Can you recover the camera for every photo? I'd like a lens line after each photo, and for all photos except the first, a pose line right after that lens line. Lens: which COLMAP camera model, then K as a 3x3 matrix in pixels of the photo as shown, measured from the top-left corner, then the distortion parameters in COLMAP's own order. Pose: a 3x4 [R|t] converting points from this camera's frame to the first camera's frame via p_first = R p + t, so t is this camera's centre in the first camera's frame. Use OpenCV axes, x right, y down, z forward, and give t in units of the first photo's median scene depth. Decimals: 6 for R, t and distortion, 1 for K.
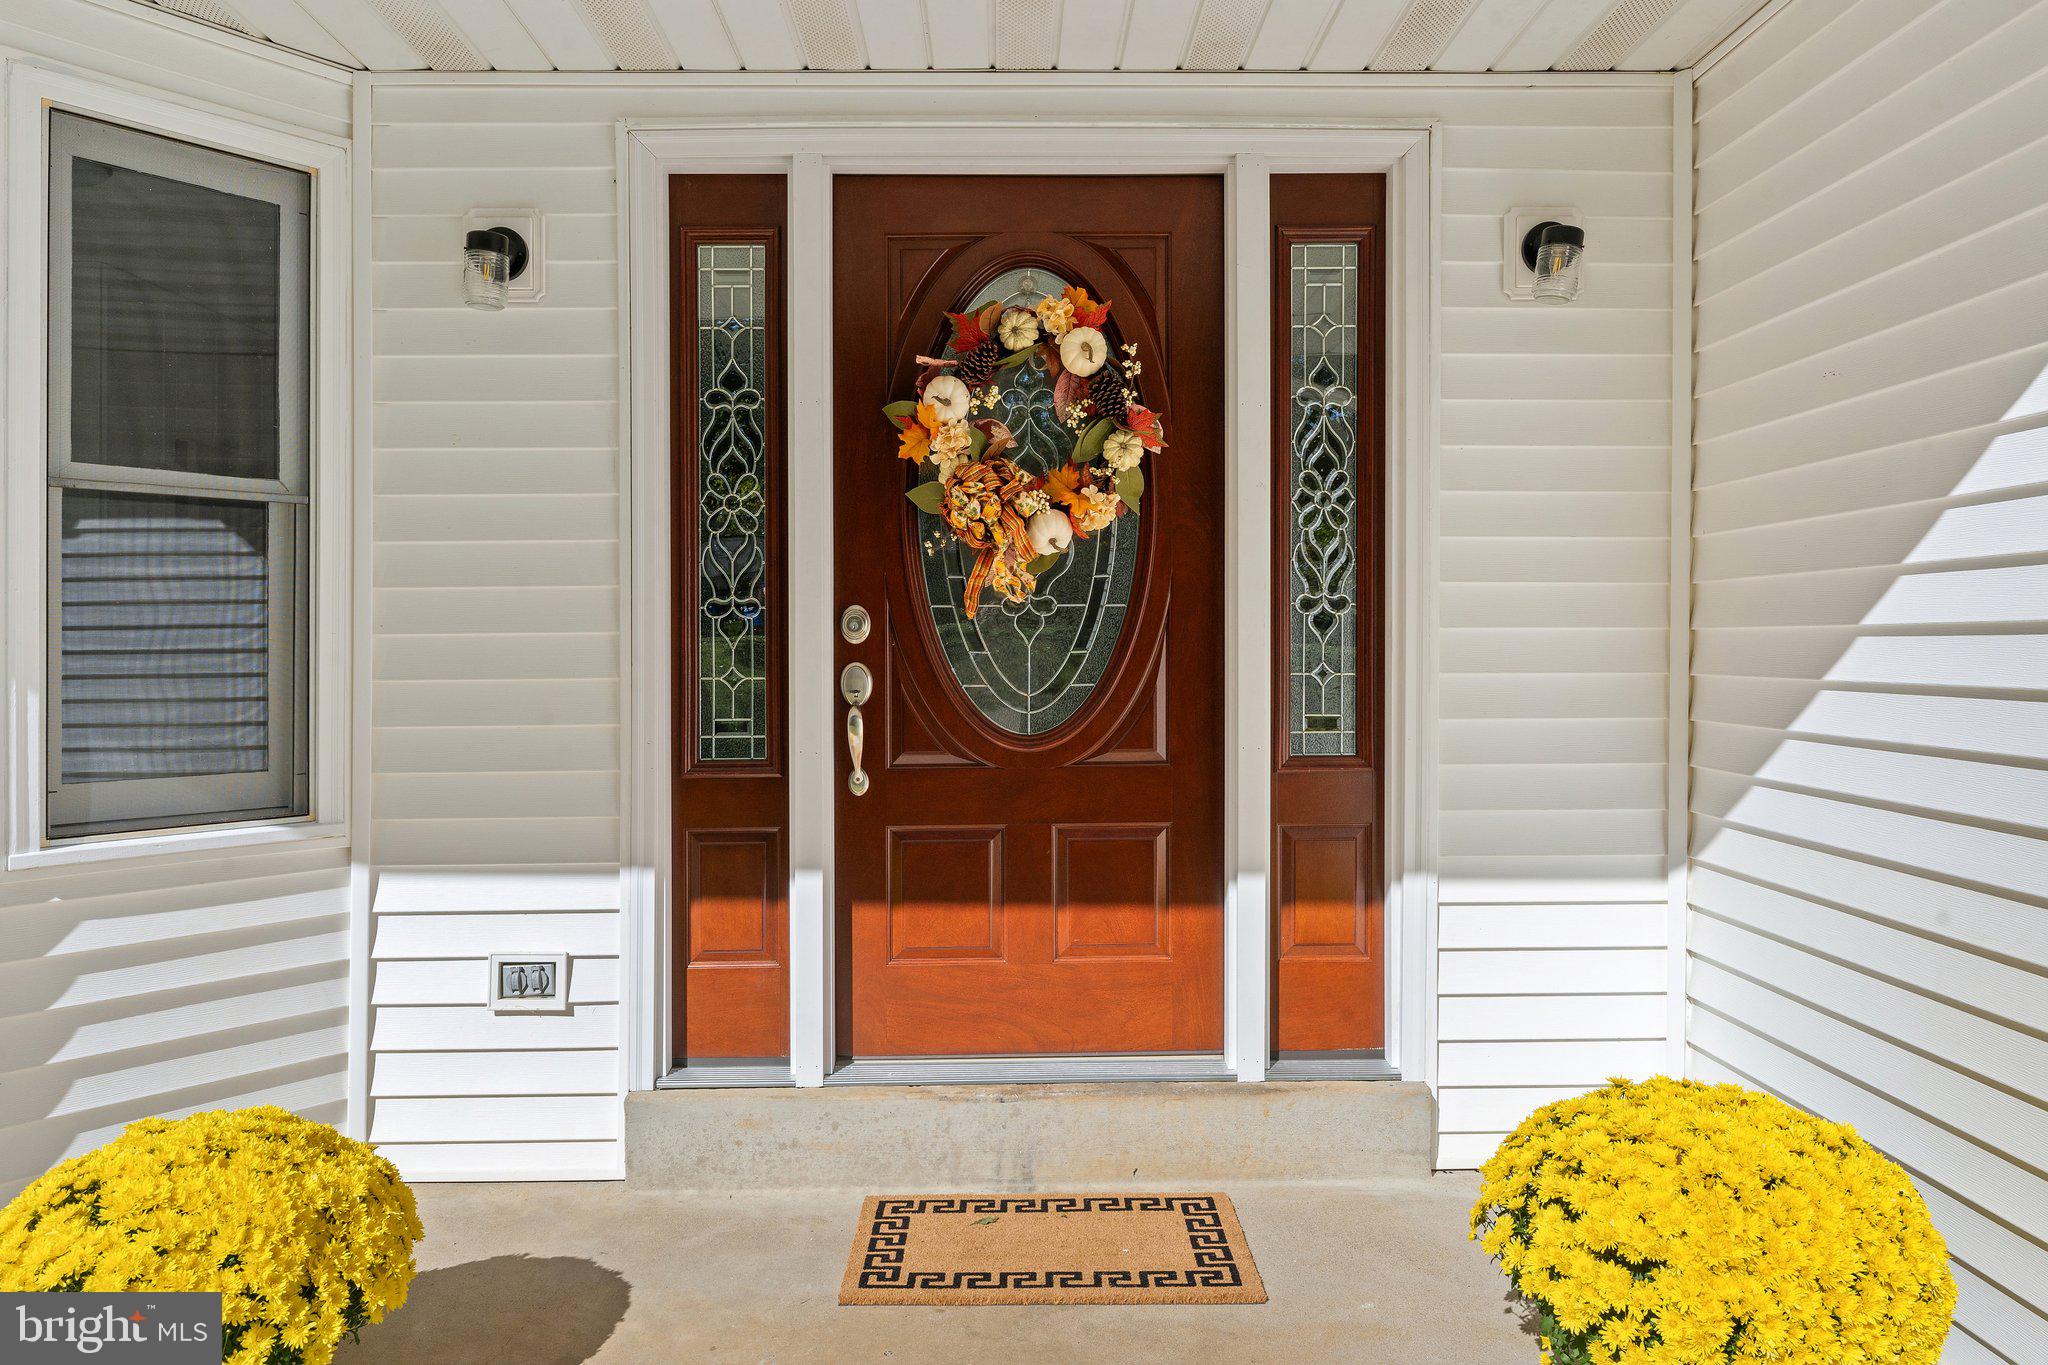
lens RADIAL K [[1359.4, 0, 1025.4], [0, 1359.4, 689.3], [0, 0, 1]] dist [-0.003715, -0.001259]
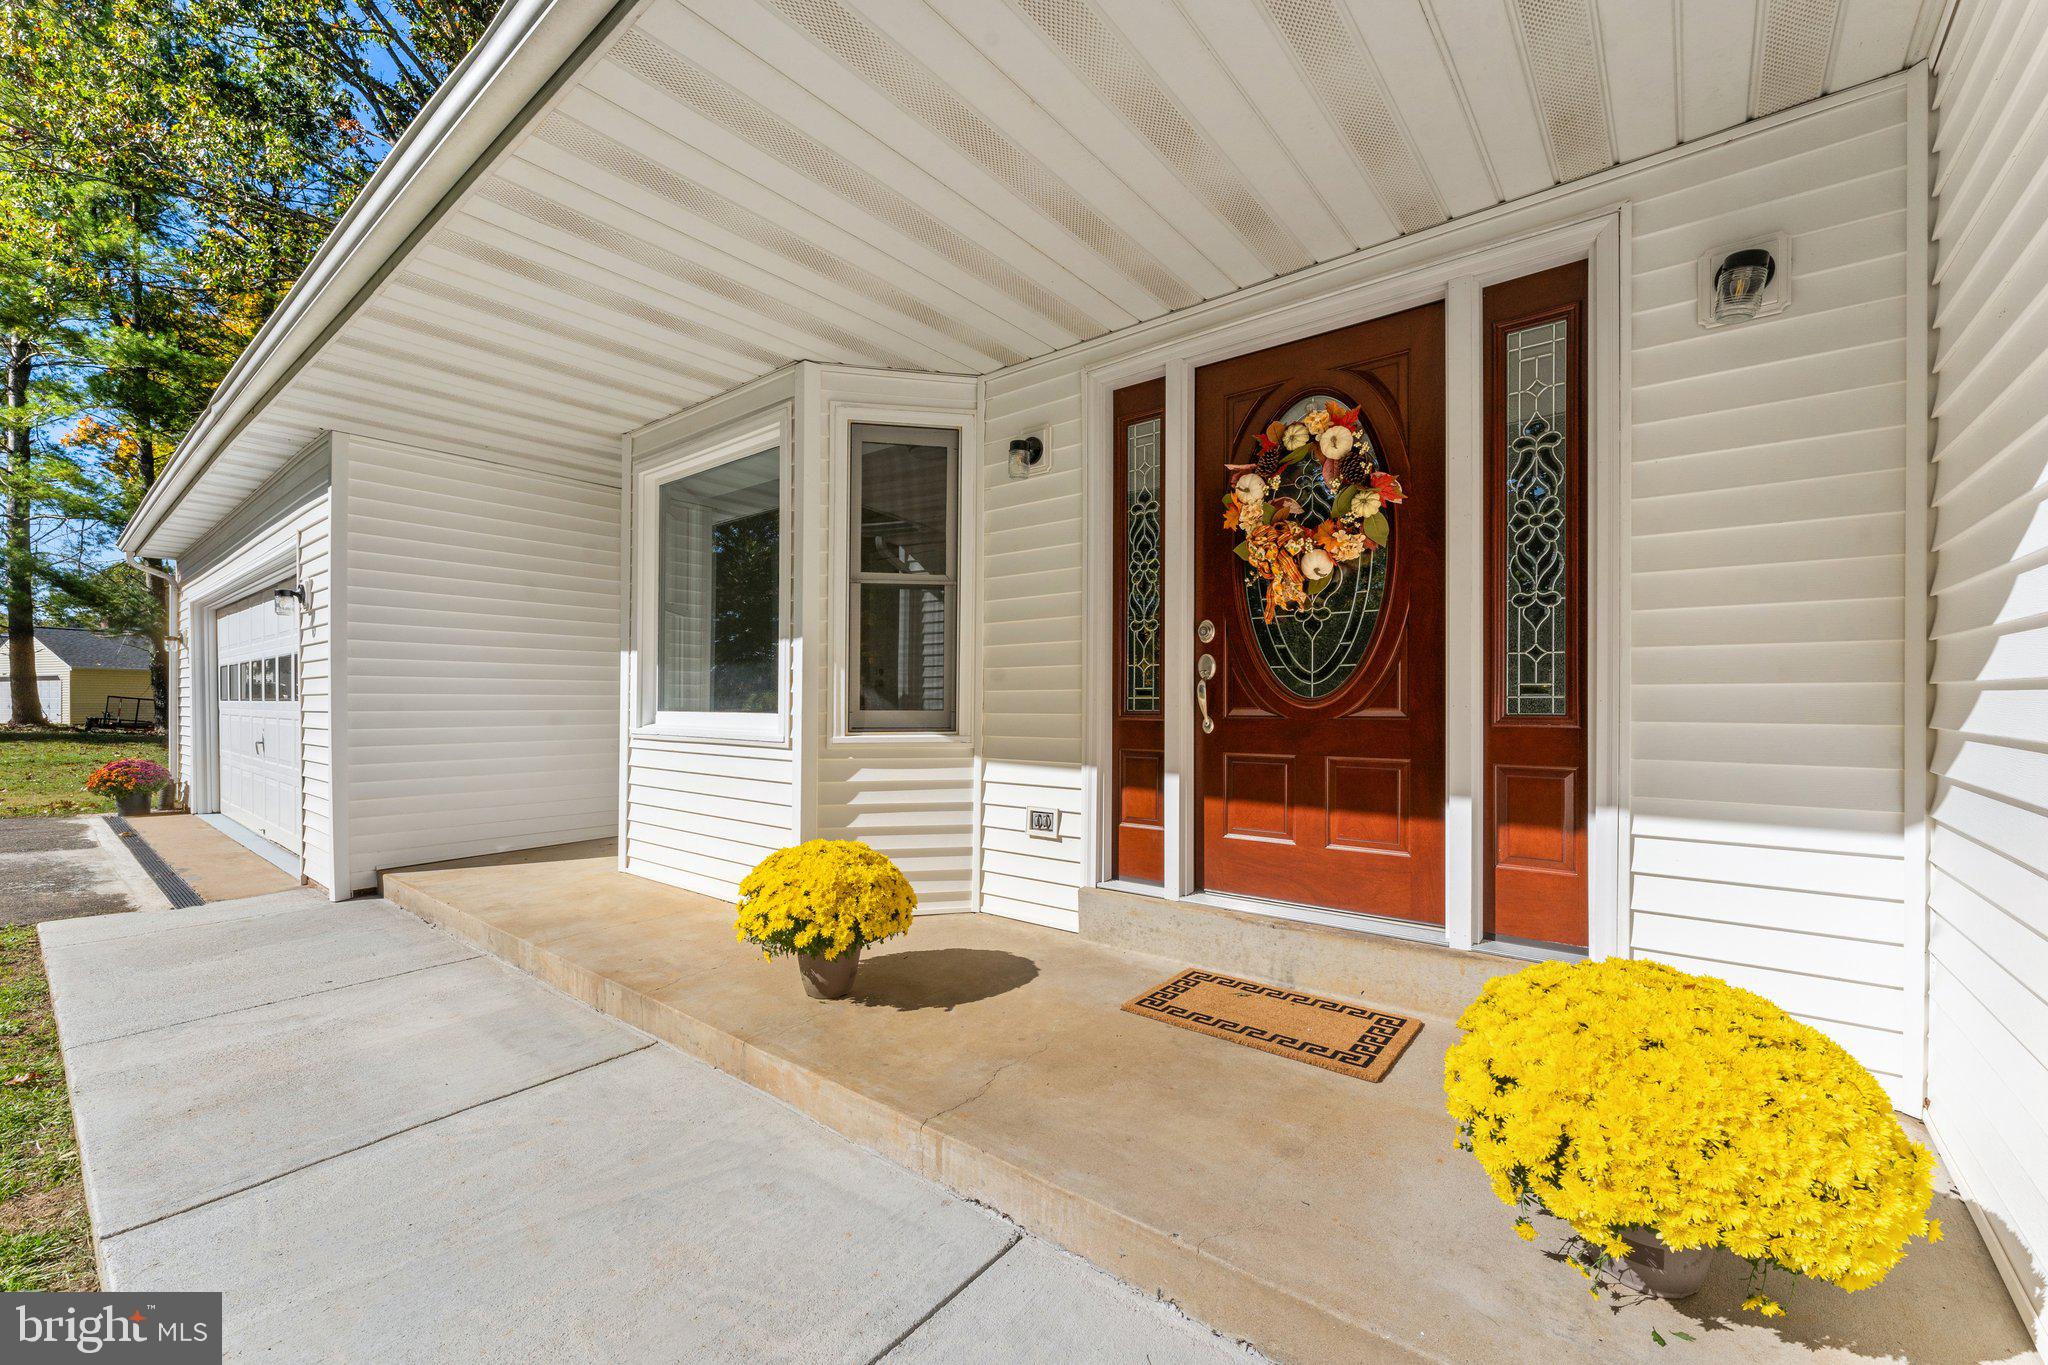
lens RADIAL K [[809.3, 0, 1048.0], [0, 809.3, 709.5], [0, 0, 1]] dist [-0.001008, -0.000063]
pose [[0.777850, 0.010775, -0.628357, 0.360910], [-0.020950, 0.999742, -0.008790, 0.063602], [0.628100, 0.020001, 0.777875, 0.099745]]
